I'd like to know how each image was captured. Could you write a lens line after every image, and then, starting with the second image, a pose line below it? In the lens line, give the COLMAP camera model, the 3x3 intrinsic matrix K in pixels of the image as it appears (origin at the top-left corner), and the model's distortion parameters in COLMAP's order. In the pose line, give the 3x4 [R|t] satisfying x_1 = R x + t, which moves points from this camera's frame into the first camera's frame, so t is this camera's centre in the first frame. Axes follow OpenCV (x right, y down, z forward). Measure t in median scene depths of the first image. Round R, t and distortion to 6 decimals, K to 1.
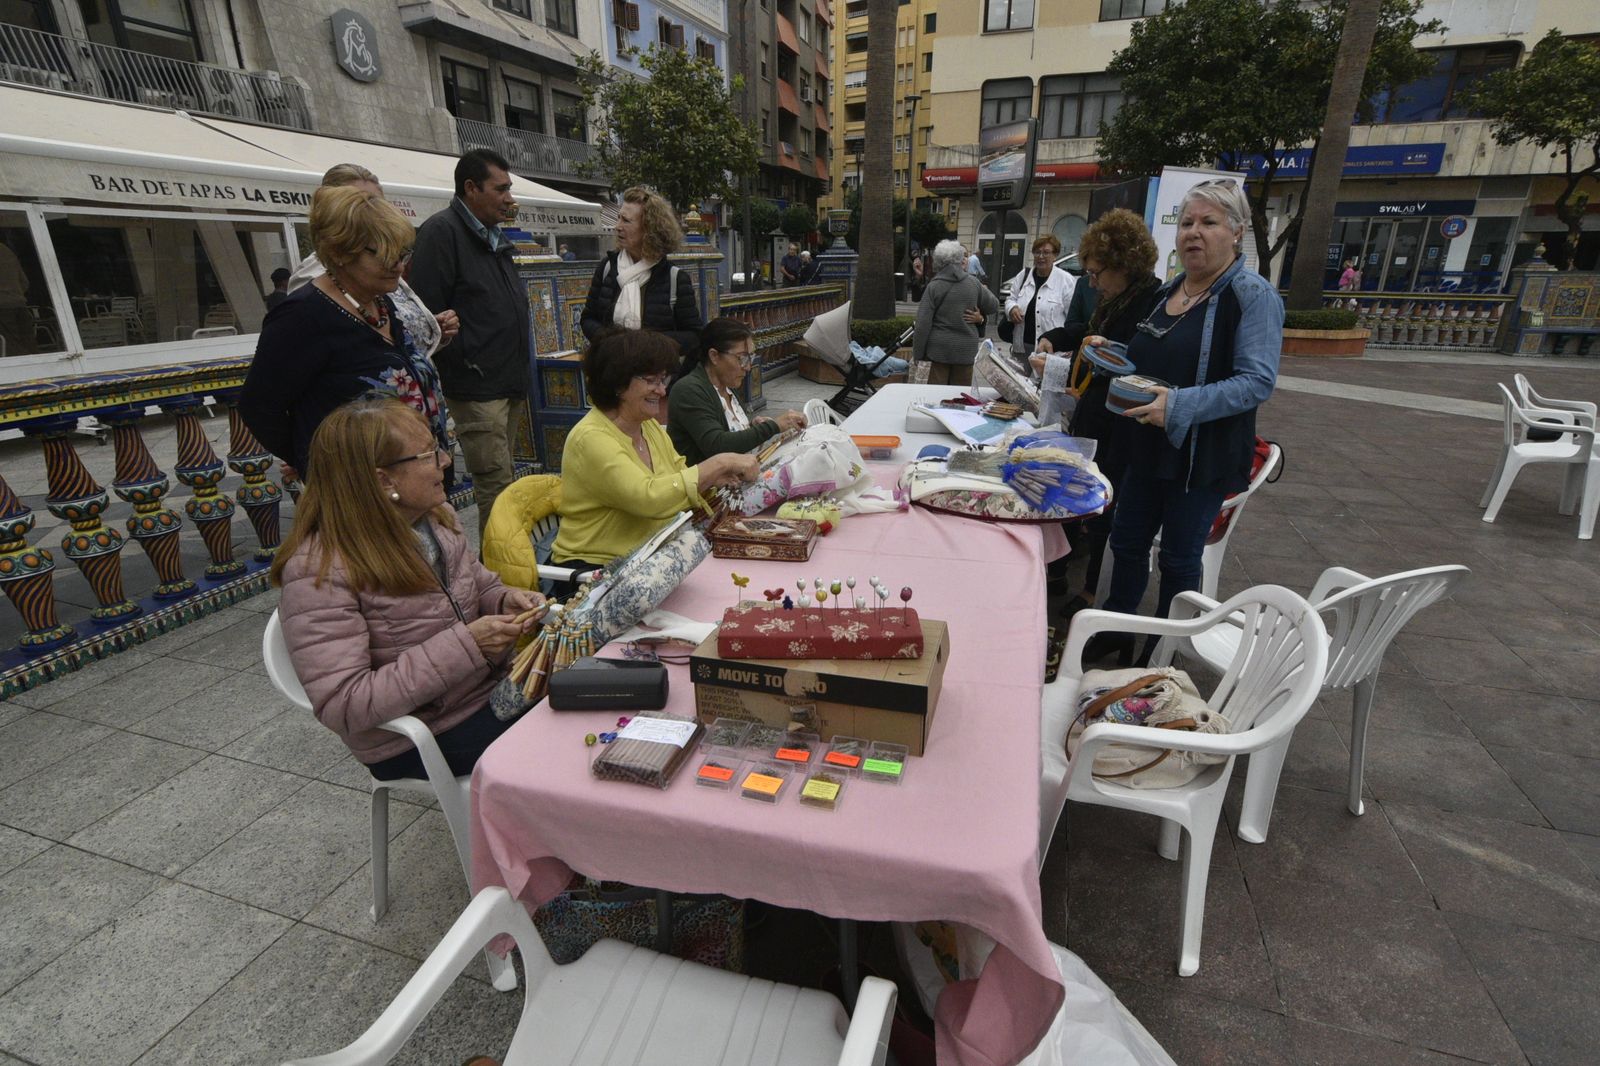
lens RADIAL K [[785.8, 0, 800.0], [0, 785.8, 533.0], [0, 0, 1]] dist [-0.036009, 0.014260]
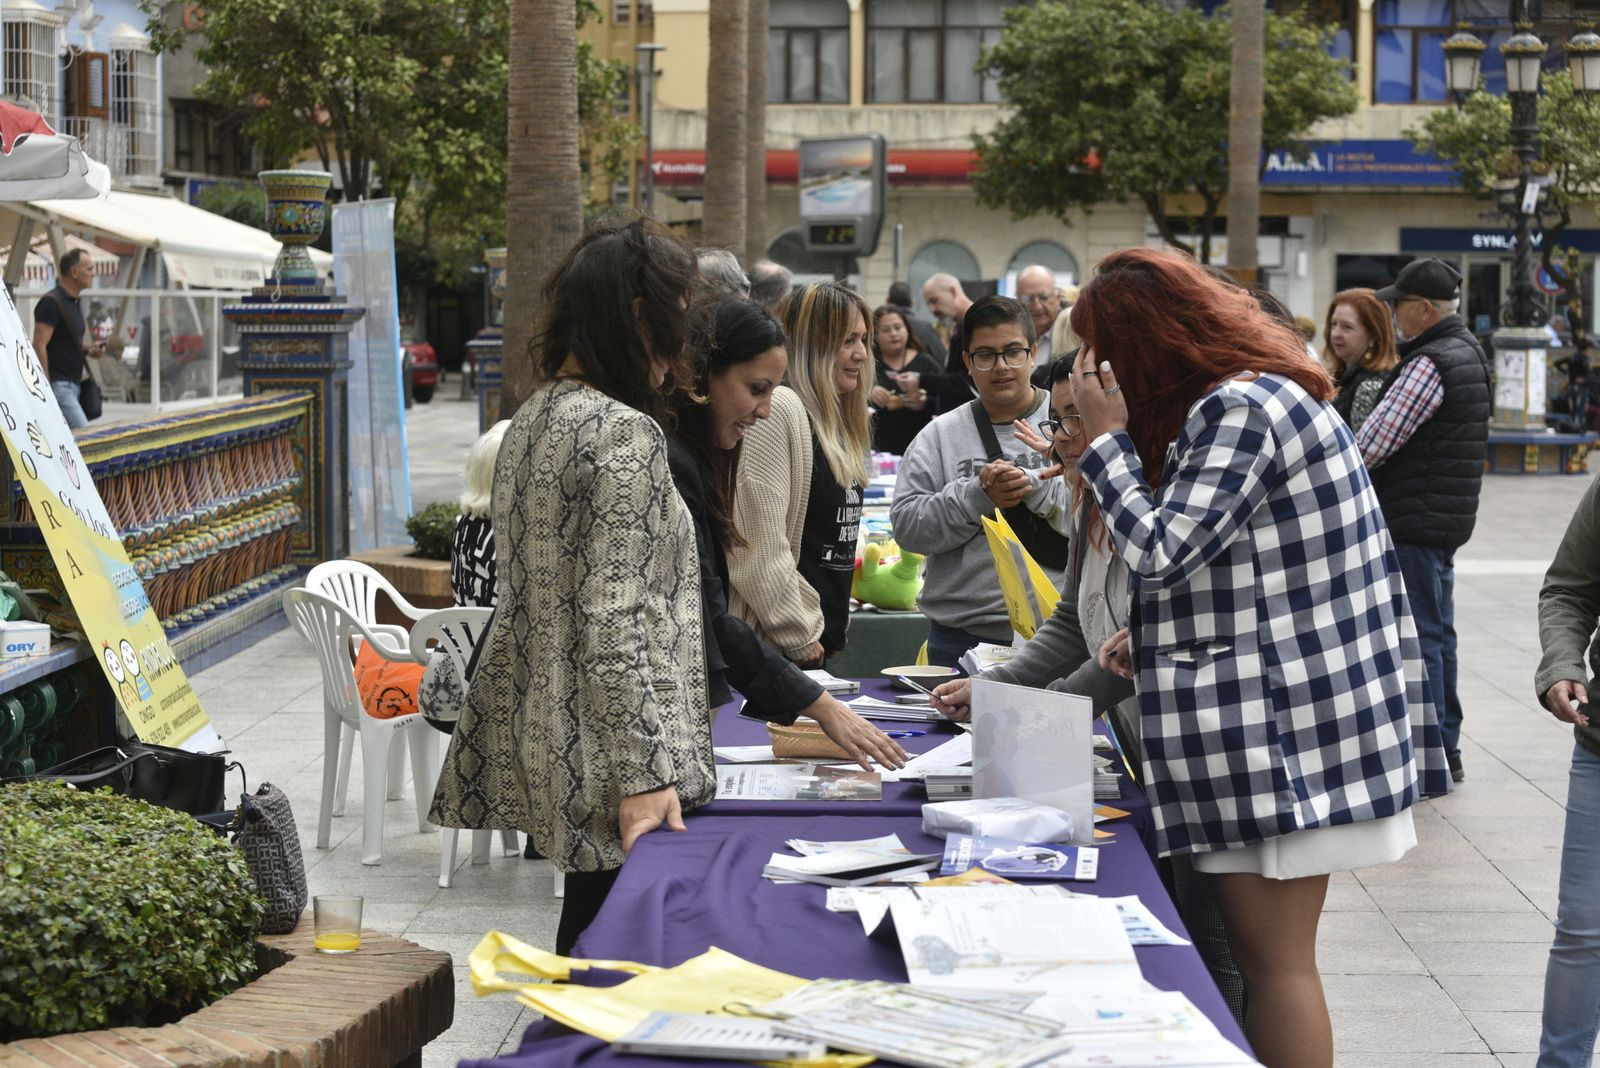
lens RADIAL K [[3212.0, 0, 800.0], [0, 3212.0, 534.0], [0, 0, 1]] dist [-0.022109, 0.008724]
pose [[0.963495, -0.010876, 0.267507, -0.338953], [0.081328, 0.963849, -0.253736, 0.333117], [-0.255076, 0.266229, 0.929547, -0.976372]]
